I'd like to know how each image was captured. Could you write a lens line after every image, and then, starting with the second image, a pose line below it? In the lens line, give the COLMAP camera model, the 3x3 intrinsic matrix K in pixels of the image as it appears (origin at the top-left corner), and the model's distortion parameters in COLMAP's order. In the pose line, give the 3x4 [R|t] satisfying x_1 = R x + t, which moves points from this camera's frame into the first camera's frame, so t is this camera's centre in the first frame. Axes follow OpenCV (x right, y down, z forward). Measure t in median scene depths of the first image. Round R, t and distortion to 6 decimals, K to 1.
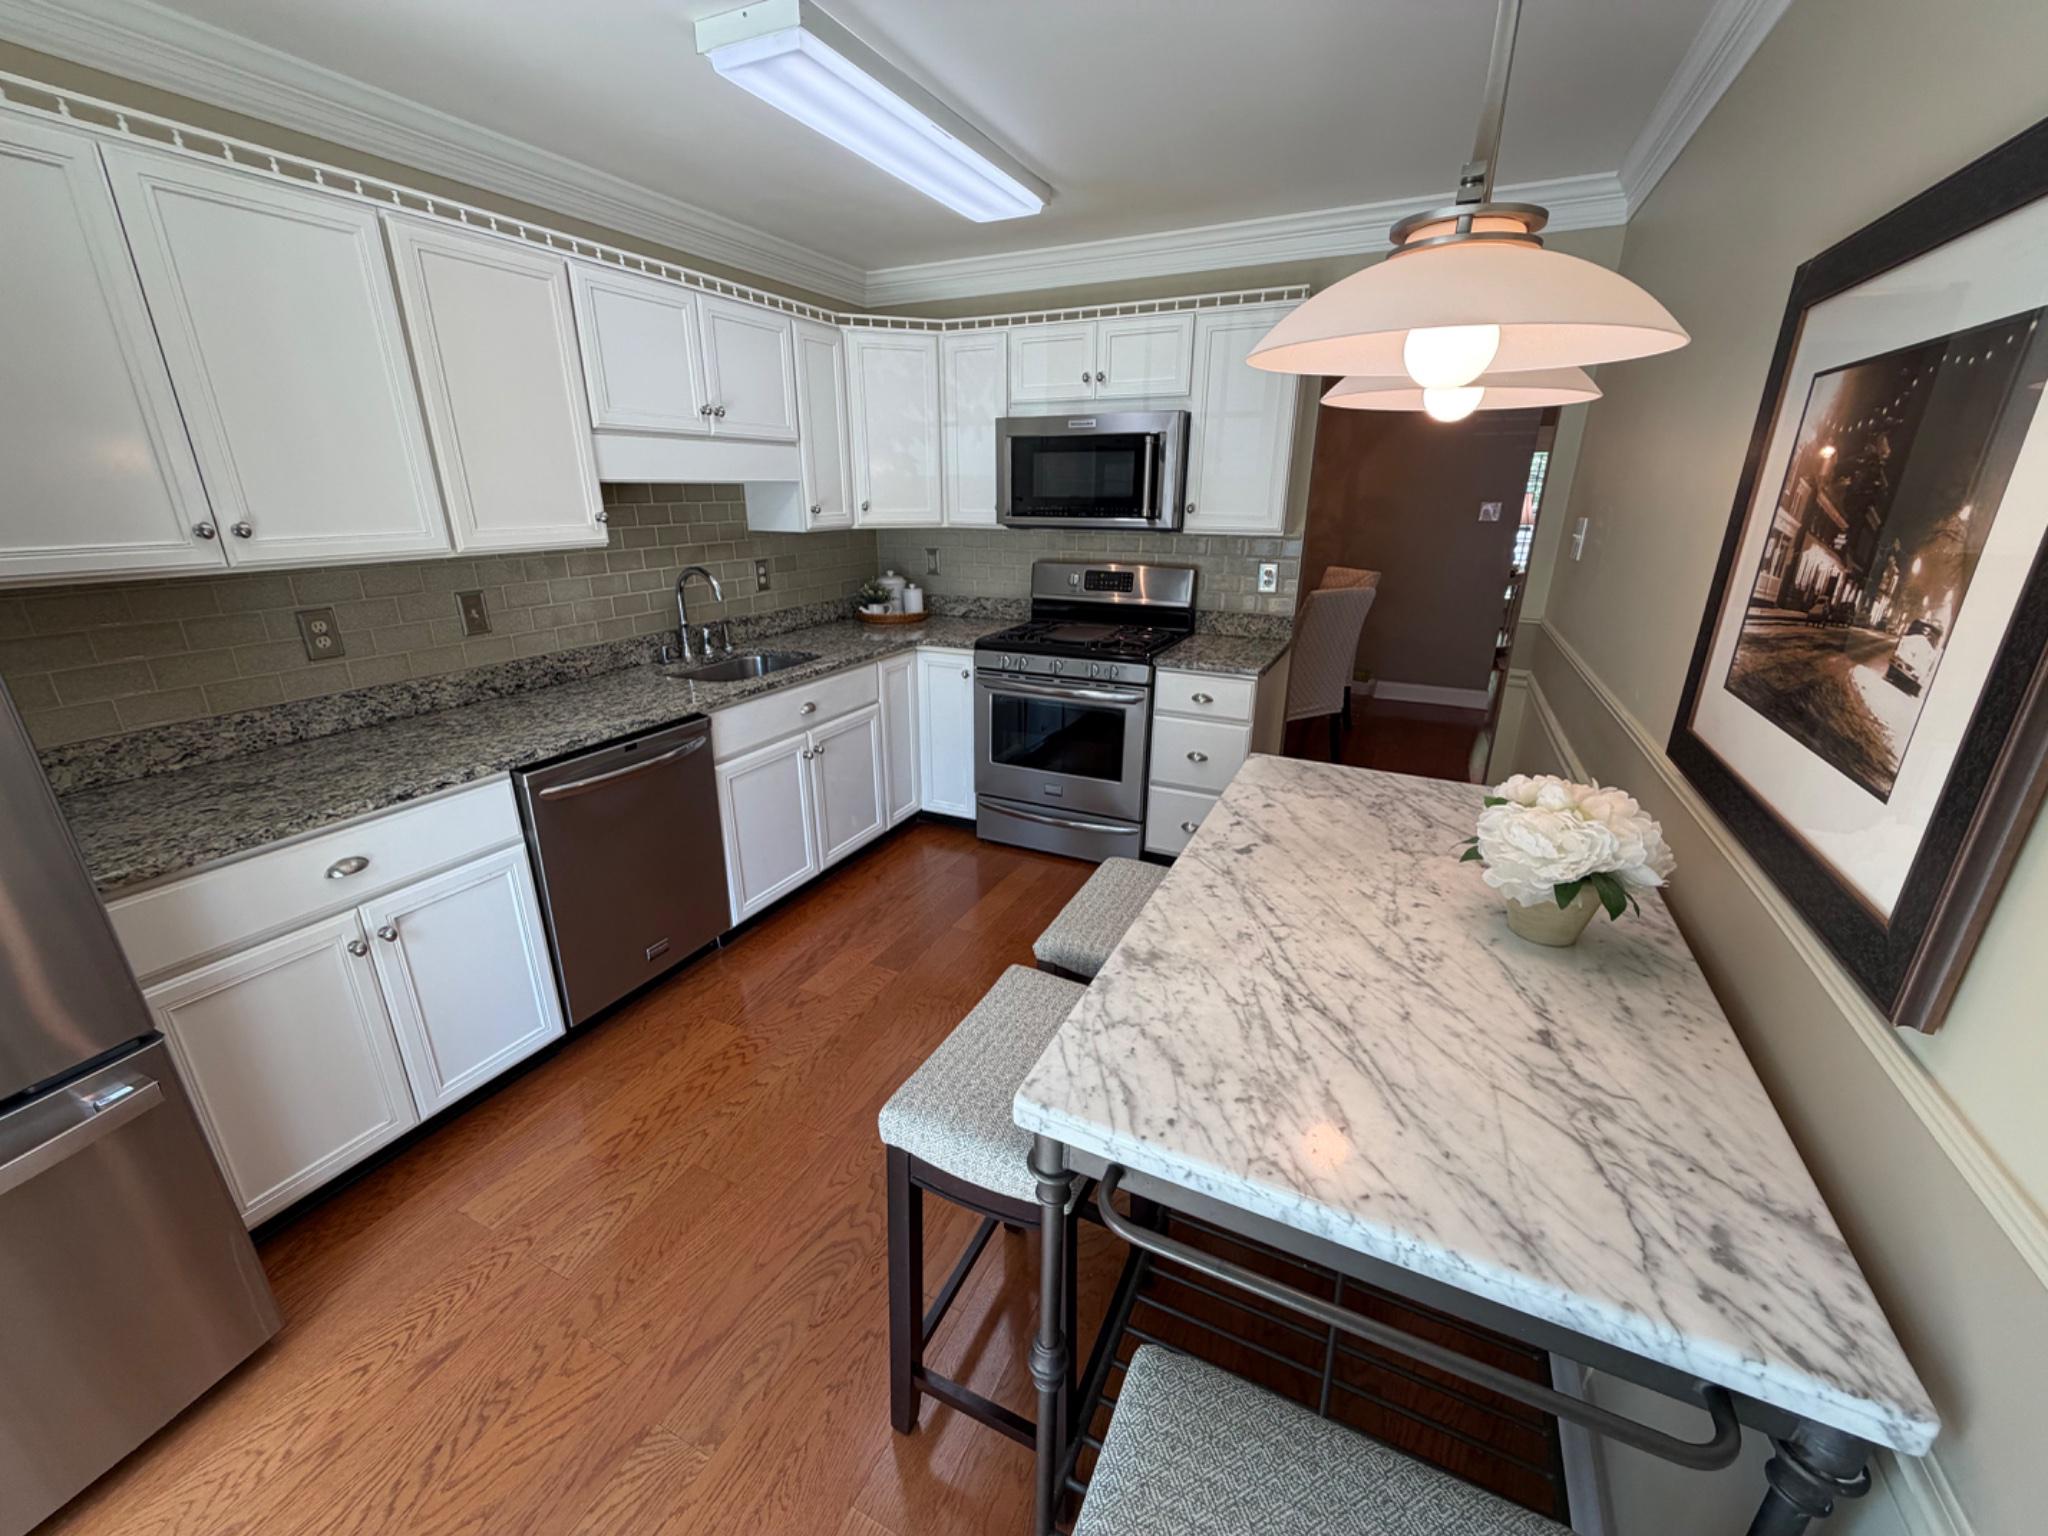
lens RADIAL K [[816.9, 0, 1017.0], [0, 816.9, 772.2], [0, 0, 1]] dist [0.001151, -0.000211]
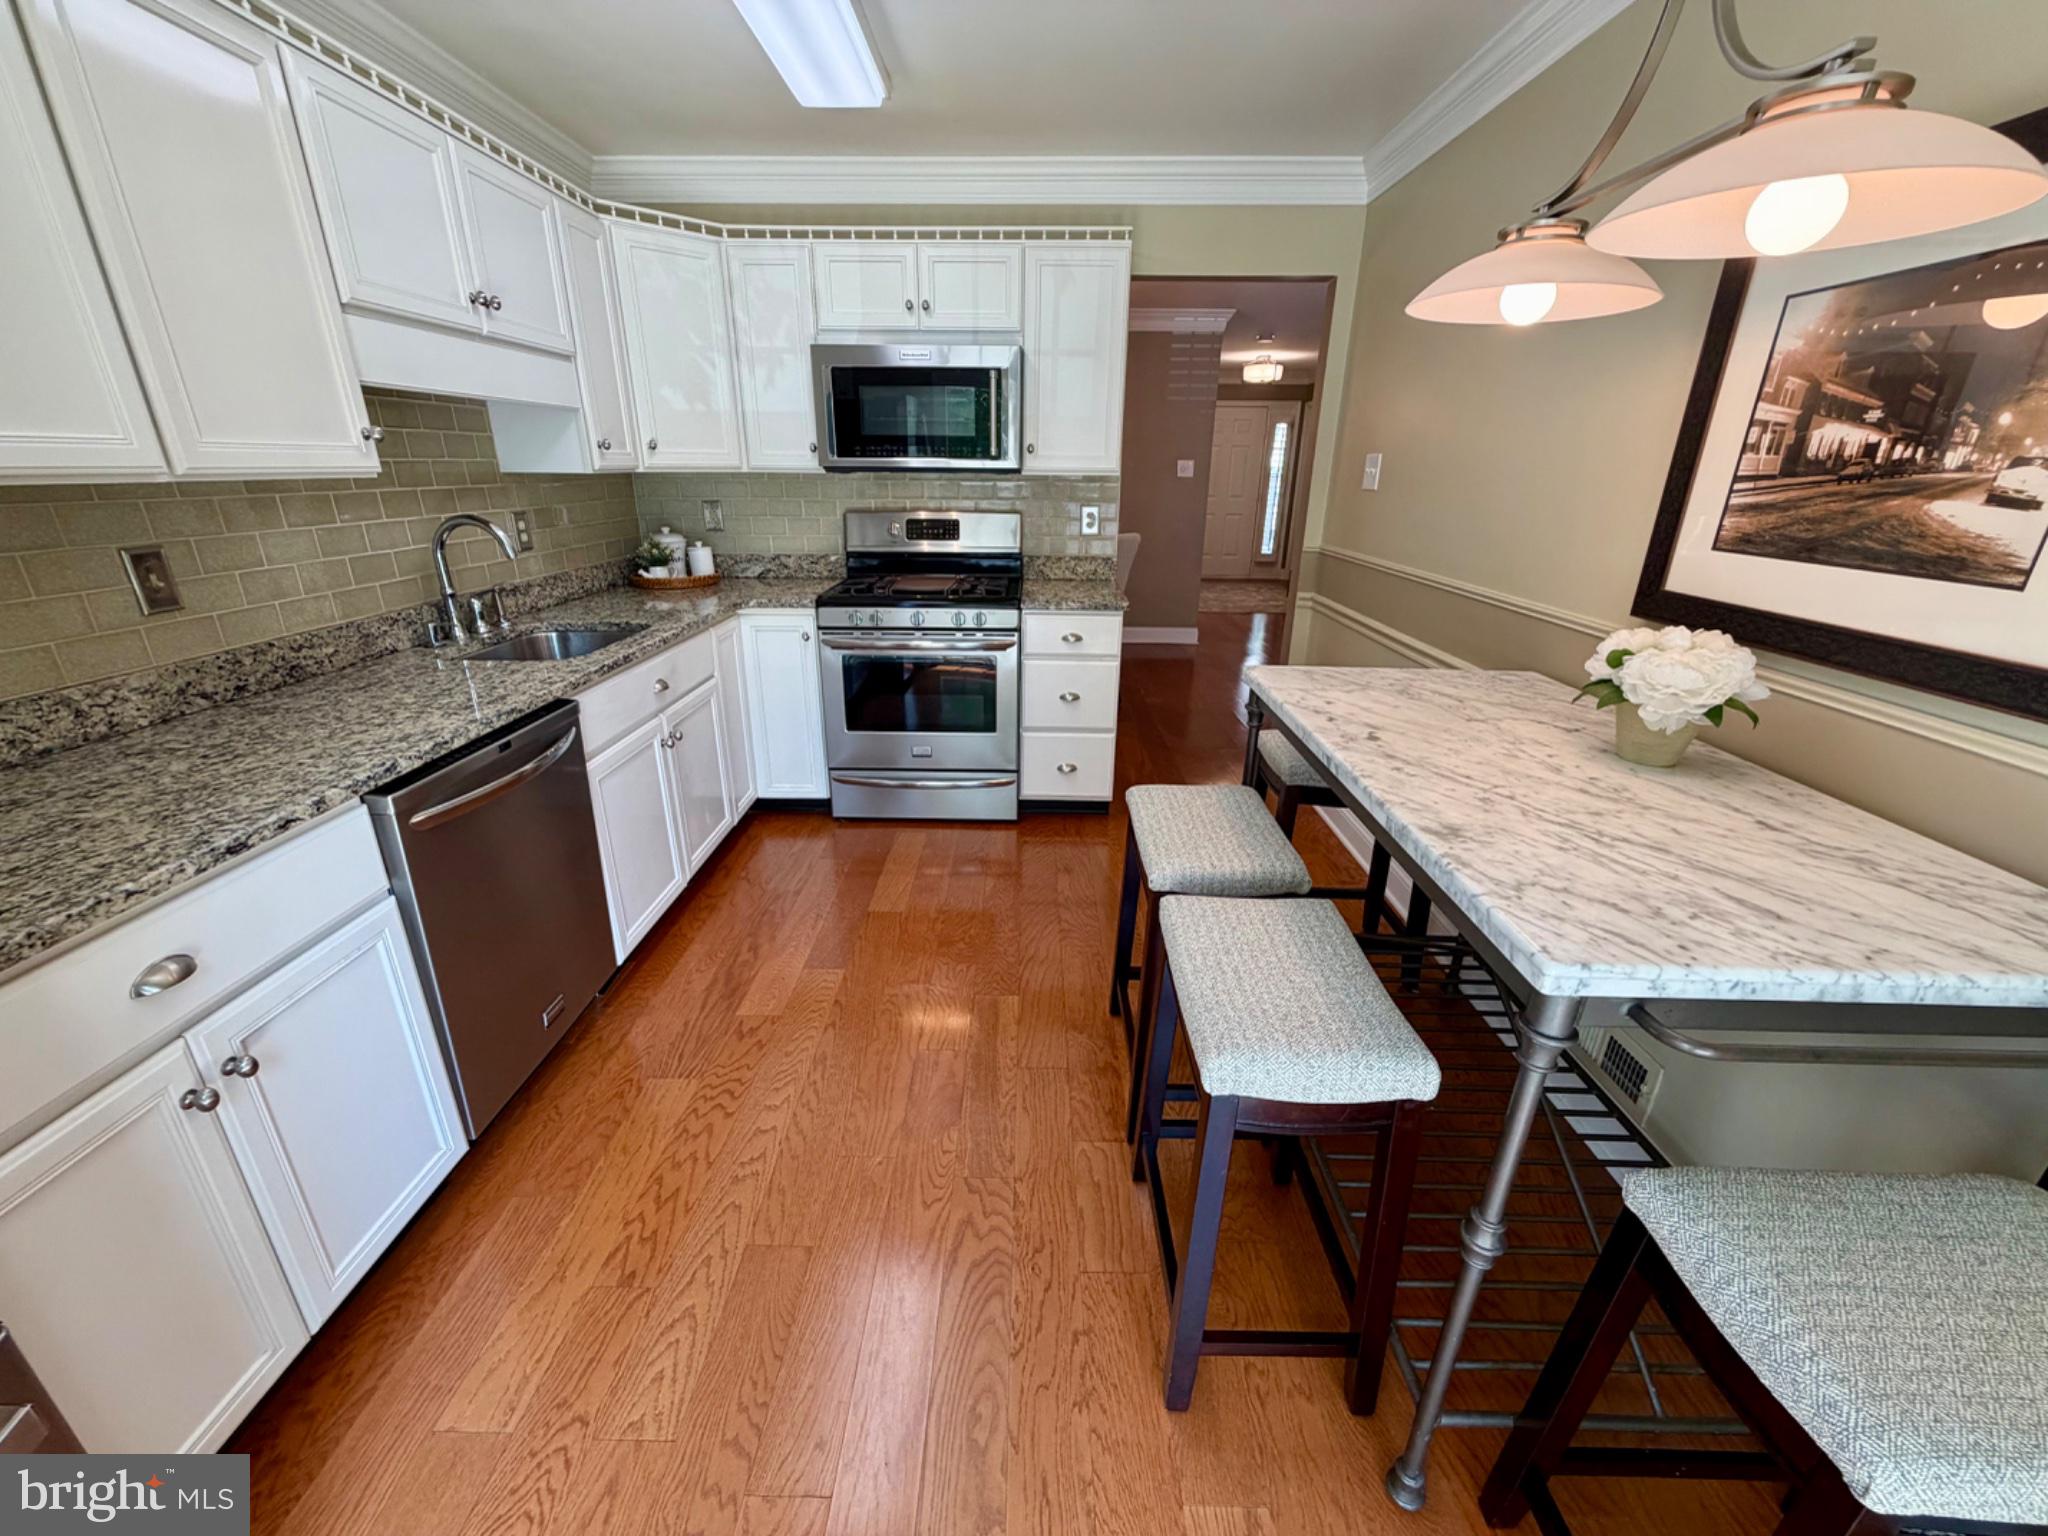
lens RADIAL K [[816.9, 0, 1018.7], [0, 816.9, 772.5], [0, 0, 1]] dist [0.001151, -0.000211]
pose [[0.906234, -0.143355, 0.397731, -0.323996], [0.132622, 0.989666, 0.054528, 0.012845], [-0.401437, 0.003333, 0.915880, 0.129677]]
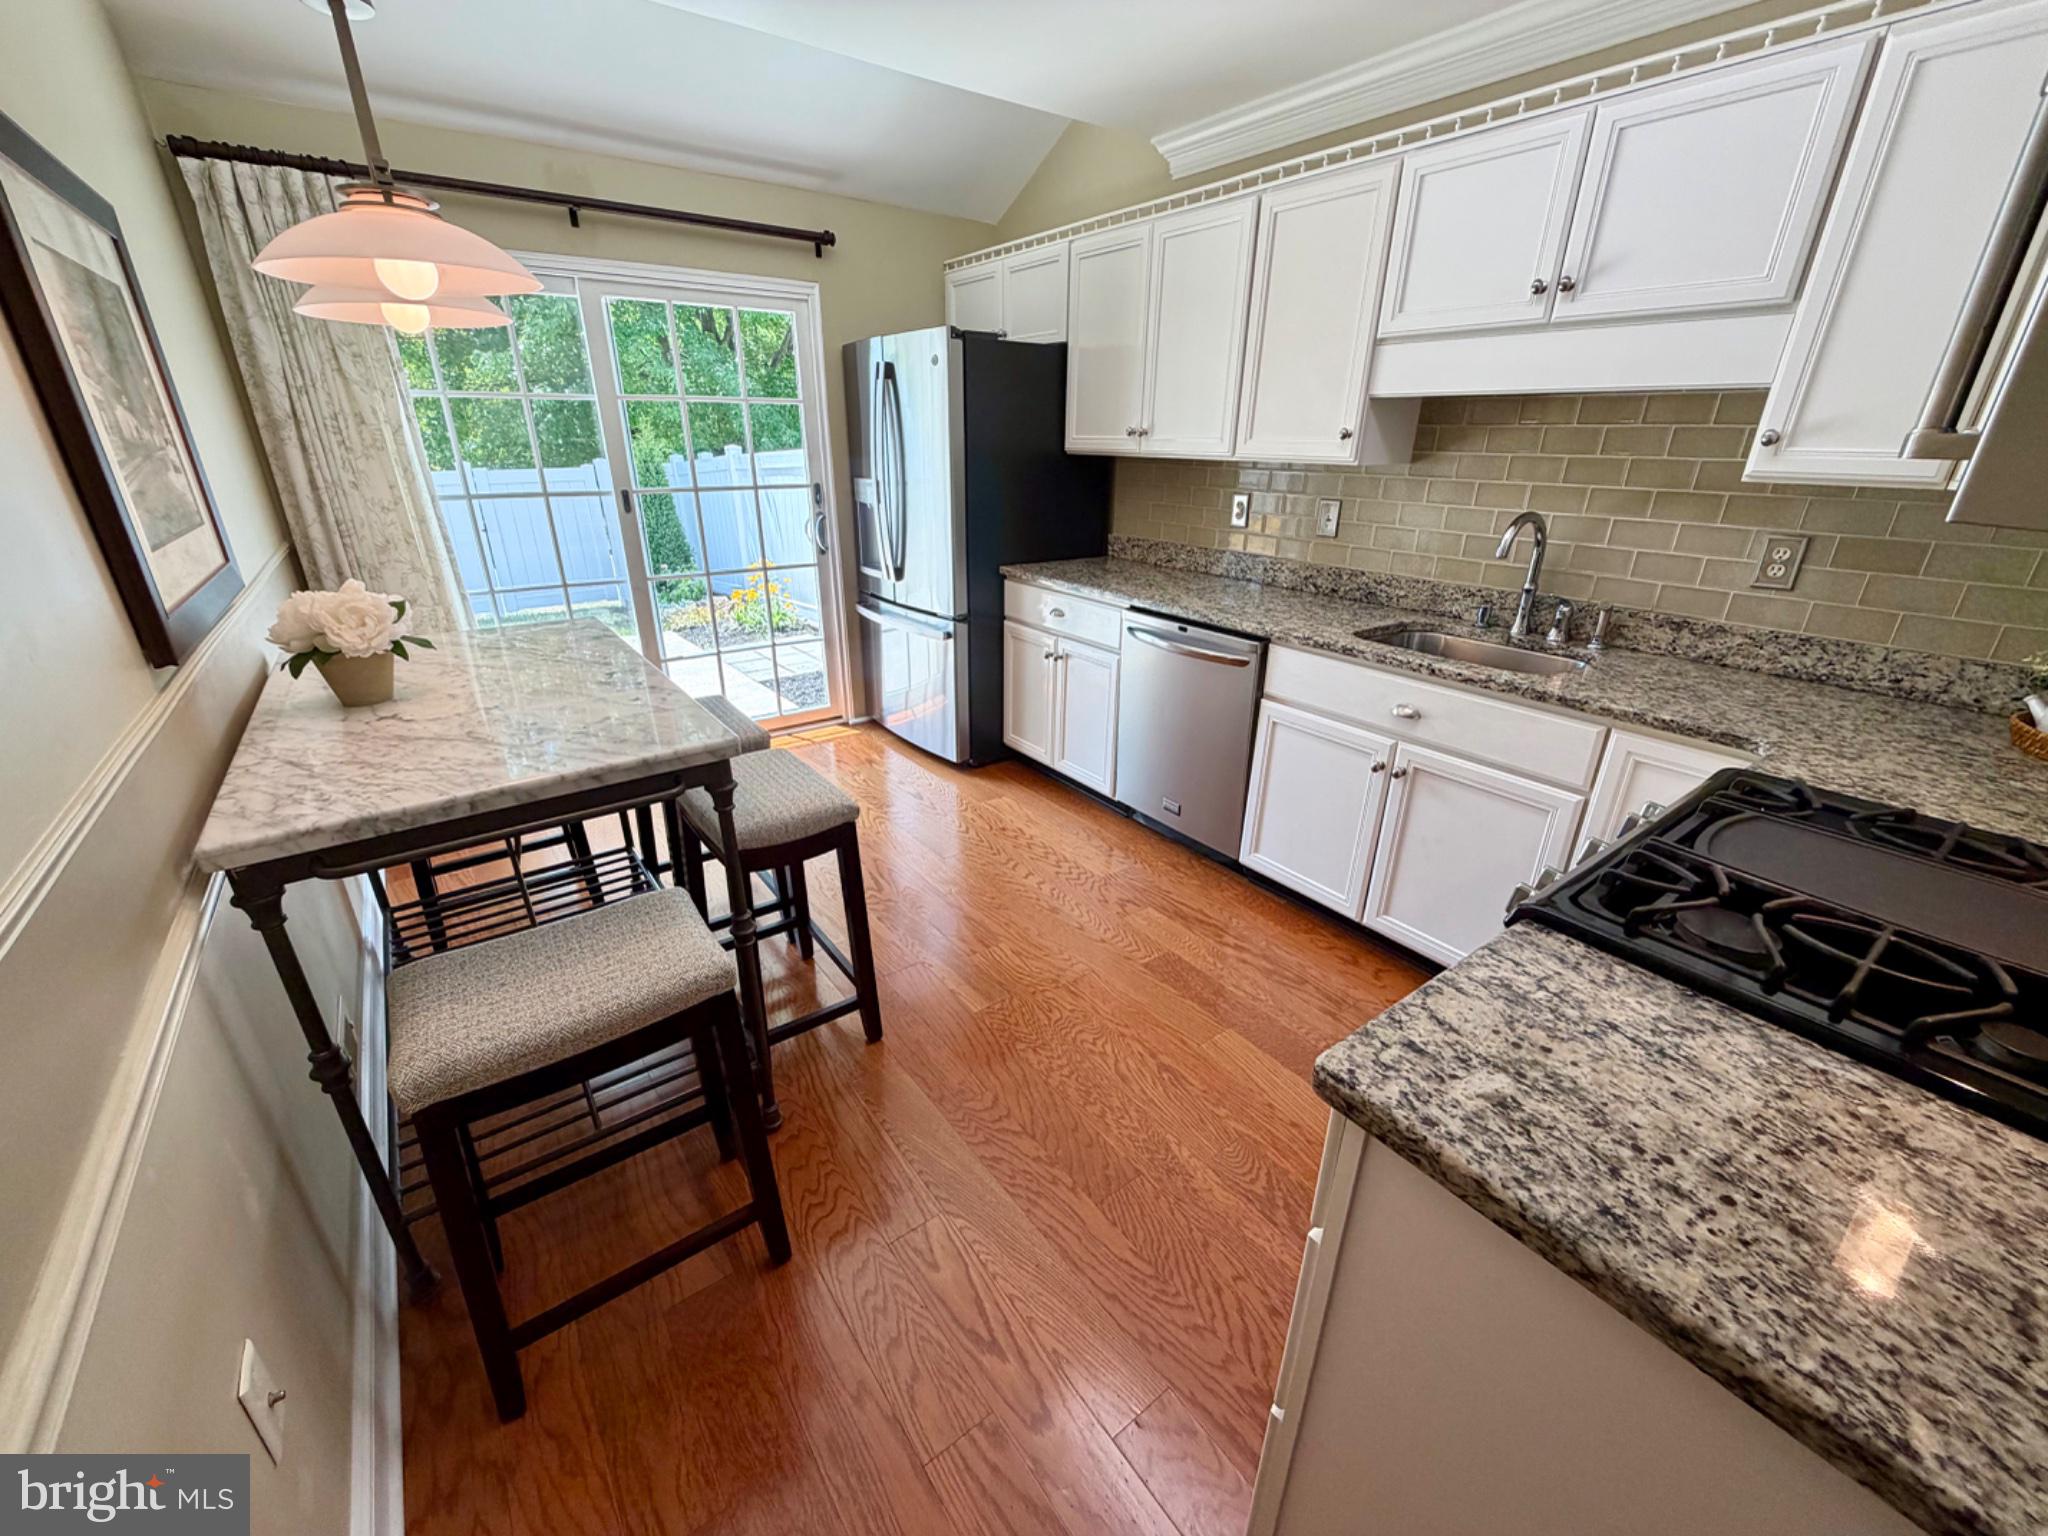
lens RADIAL K [[816.9, 0, 1010.9], [0, 816.9, 769.9], [0, 0, 1]] dist [0.001151, -0.000211]
pose [[-0.472406, 0.333048, -0.816034, 0.626310], [-0.300681, 0.809418, 0.504414, -0.358574], [0.828507, 0.483654, -0.282232, 1.135951]]
